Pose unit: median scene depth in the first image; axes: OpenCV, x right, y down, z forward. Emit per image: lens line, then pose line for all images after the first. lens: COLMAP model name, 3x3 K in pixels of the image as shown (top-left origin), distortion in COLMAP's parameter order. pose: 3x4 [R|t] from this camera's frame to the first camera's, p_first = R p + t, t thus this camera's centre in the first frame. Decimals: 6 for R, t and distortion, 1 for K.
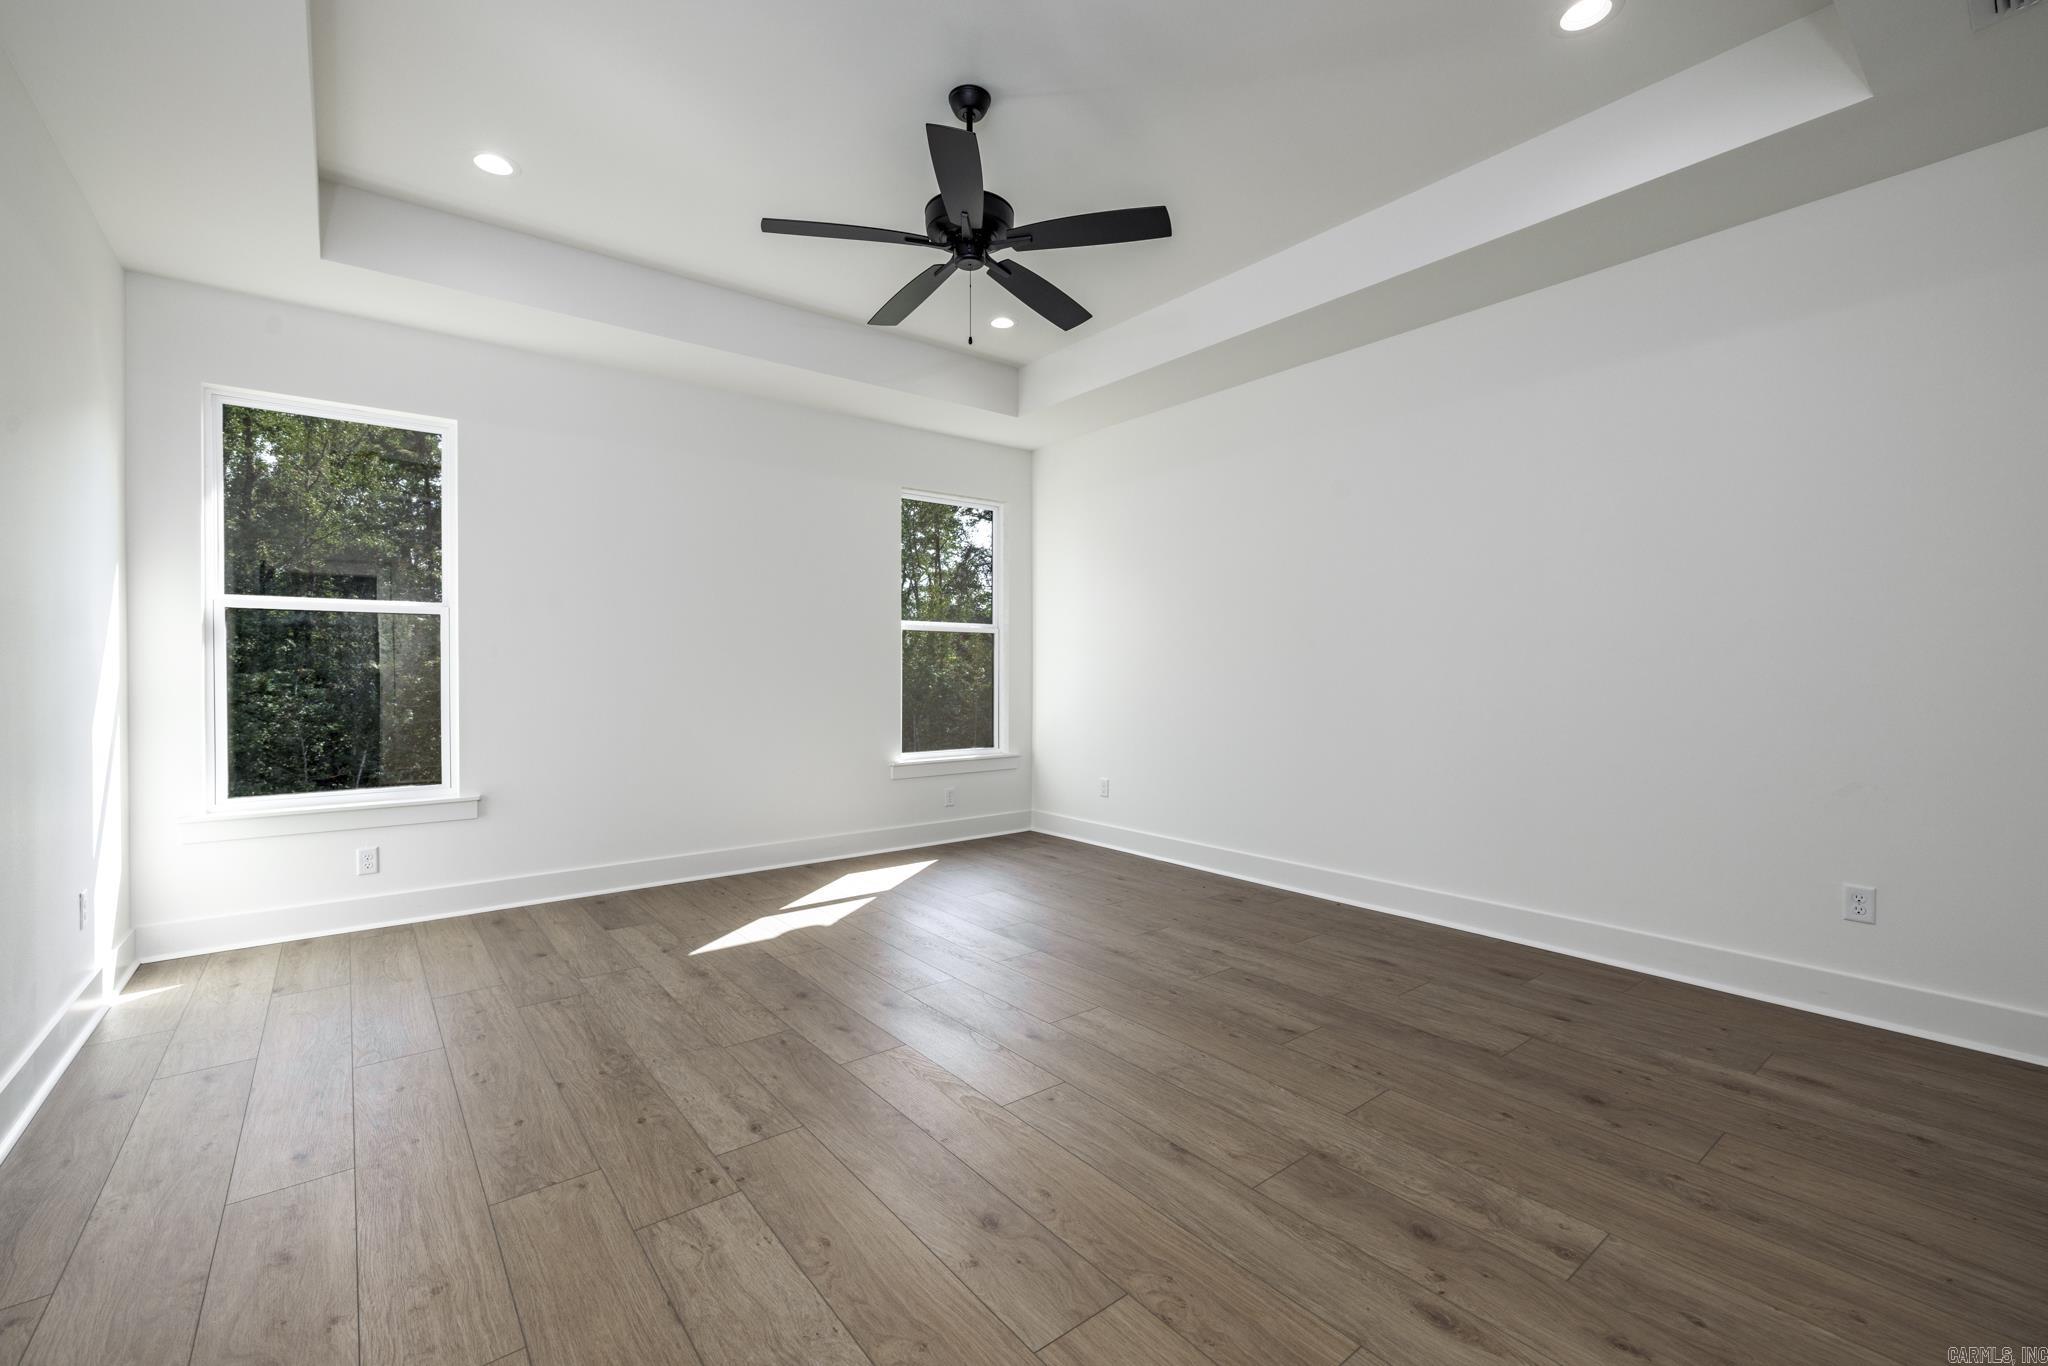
lens RADIAL K [[883.0, 0, 1024.8], [0, 883.0, 672.1], [0, 0, 1]] dist [0.001309, -0.000174]
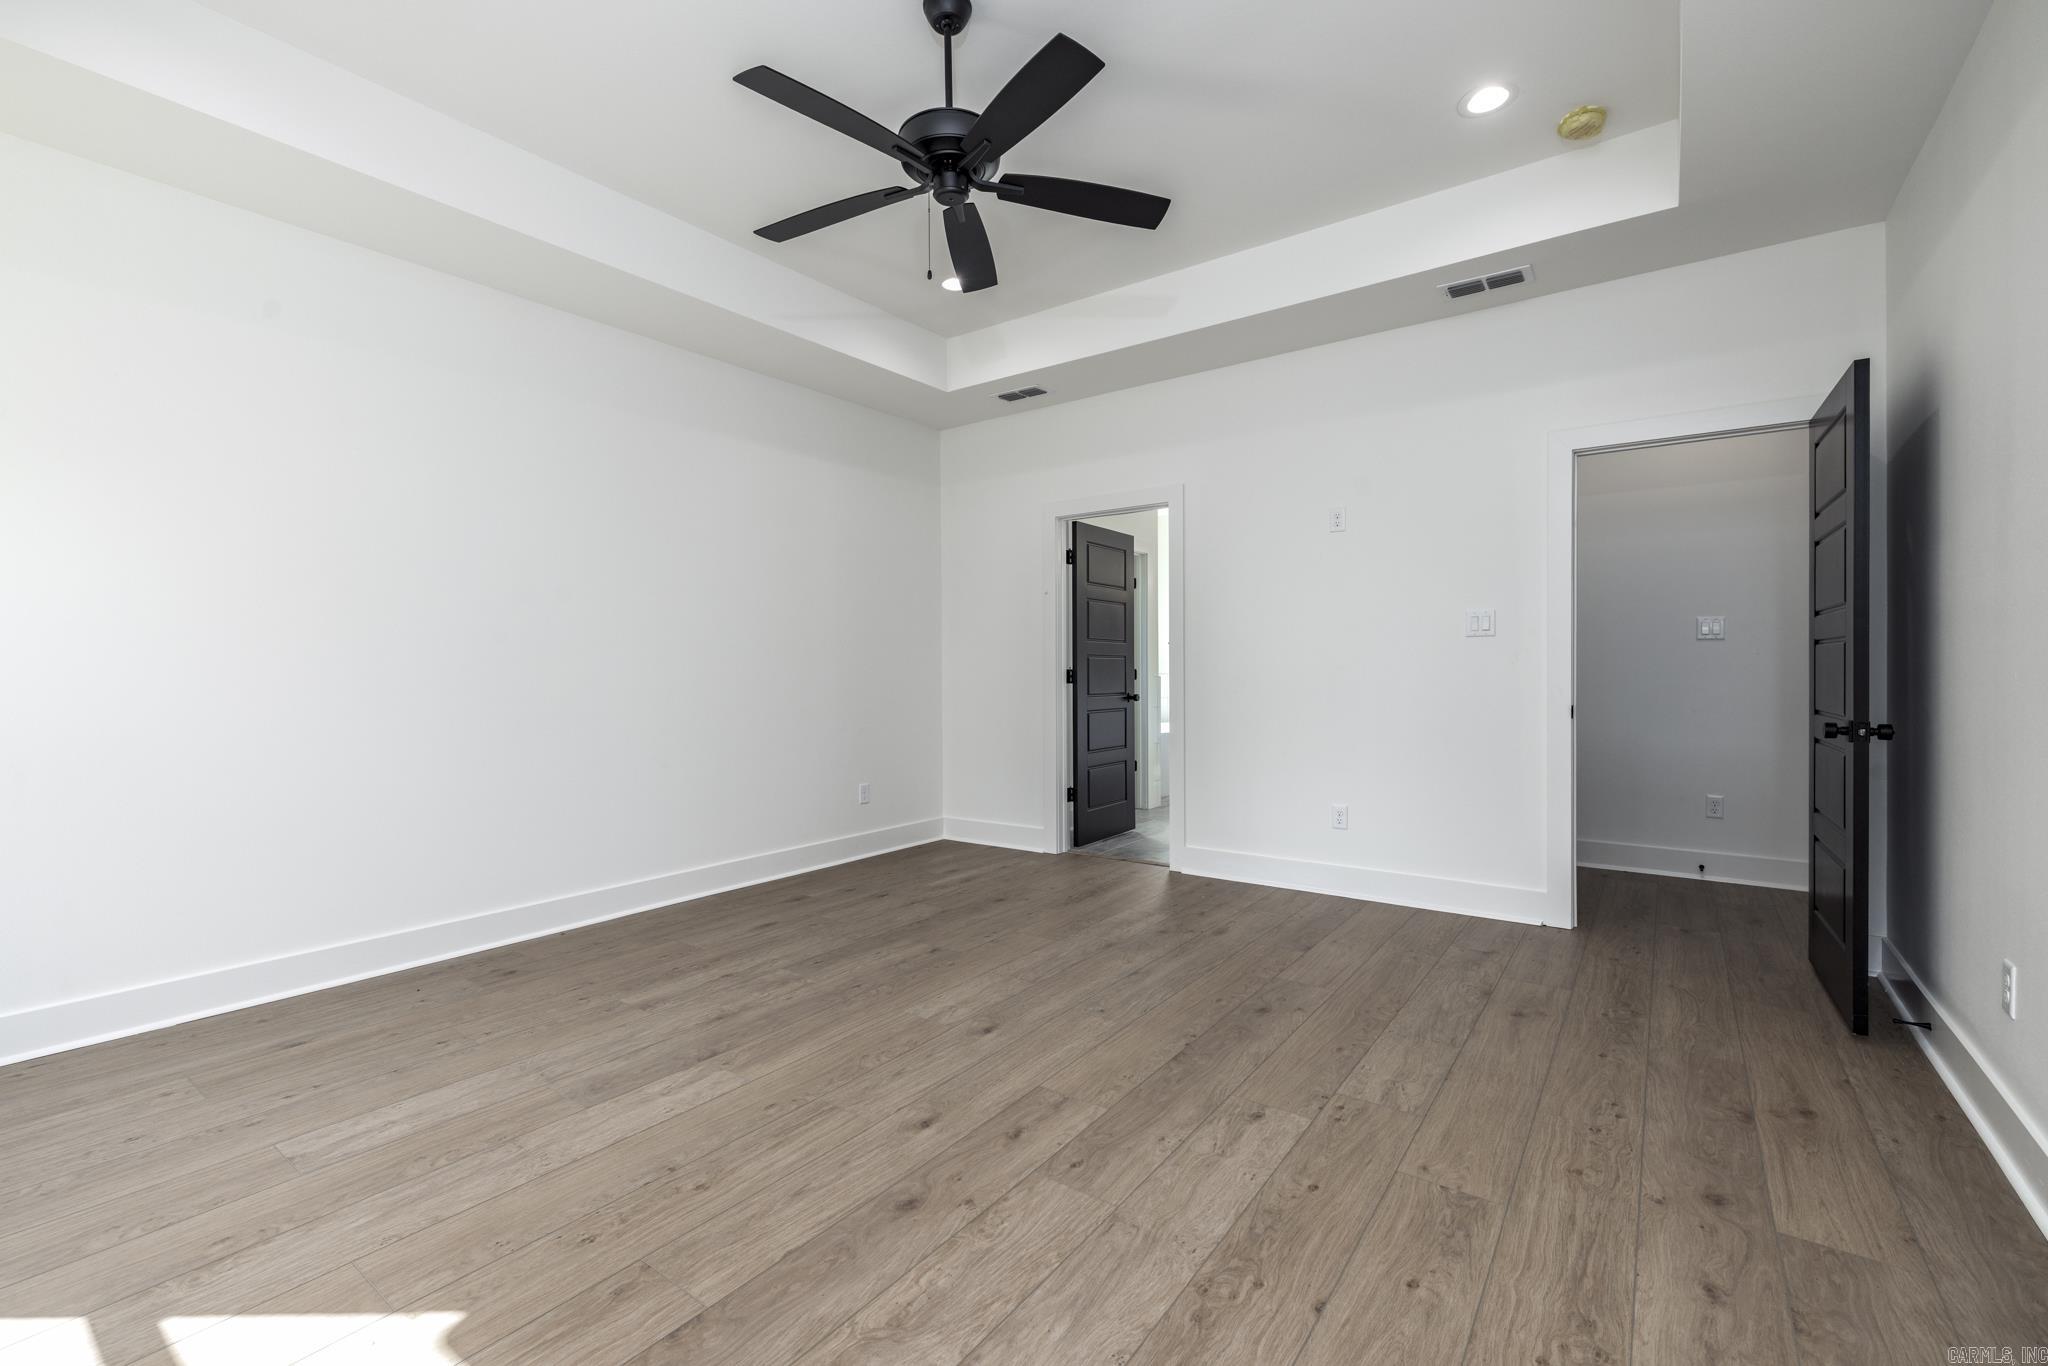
lens RADIAL K [[883.0, 0, 1021.8], [0, 883.0, 678.5], [0, 0, 1]] dist [0.001309, -0.000174]
pose [[-0.277188, -0.009561, 0.960768, -1.057982], [0.007830, 0.999895, 0.012209, -0.002331], [-0.960784, 0.010907, -0.277084, 1.351754]]
